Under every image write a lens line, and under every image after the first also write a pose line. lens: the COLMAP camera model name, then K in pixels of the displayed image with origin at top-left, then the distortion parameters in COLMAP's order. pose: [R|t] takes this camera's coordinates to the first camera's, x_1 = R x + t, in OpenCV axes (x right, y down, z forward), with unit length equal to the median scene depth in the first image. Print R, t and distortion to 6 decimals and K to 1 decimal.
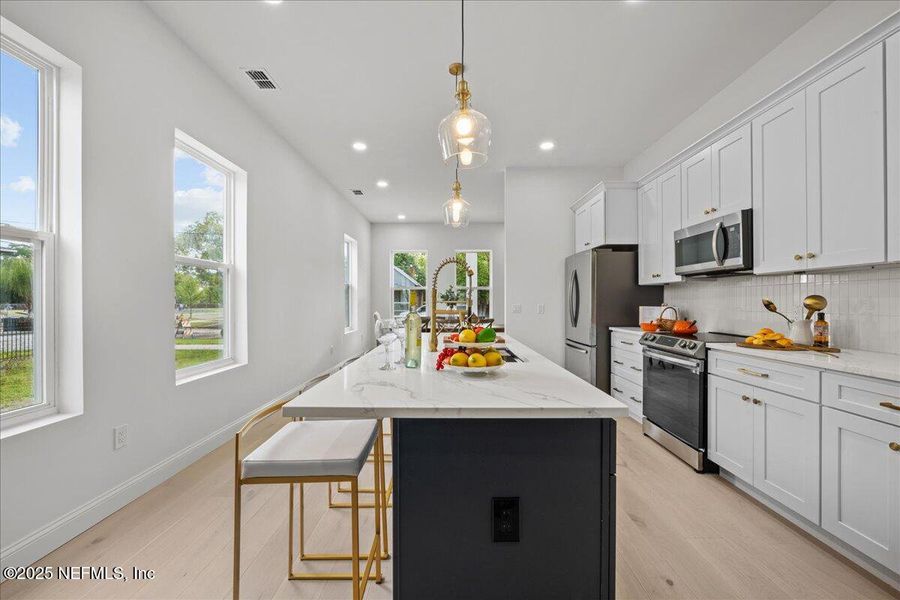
lens RADIAL K [[364.5, 0, 449.0], [0, 364.5, 301.6], [0, 0, 1]] dist [-0.002866, -0.000163]
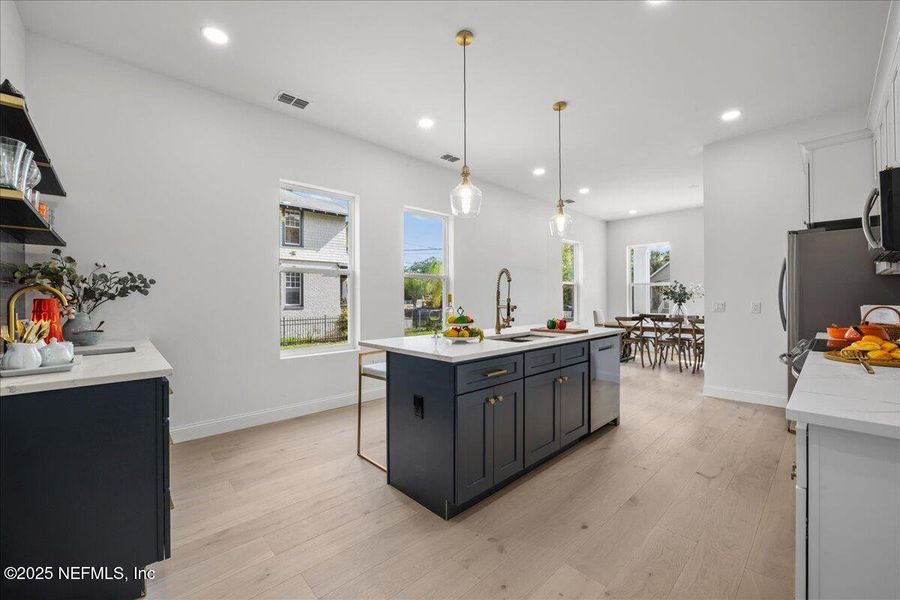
lens RADIAL K [[364.5, 0, 449.0], [0, 364.5, 301.6], [0, 0, 1]] dist [-0.002866, -0.000163]
pose [[0.687576, 0.005098, -0.726094, 0.644834], [0.003348, 0.999942, 0.010192, -0.004637], [0.726104, -0.009439, 0.687520, -0.098238]]
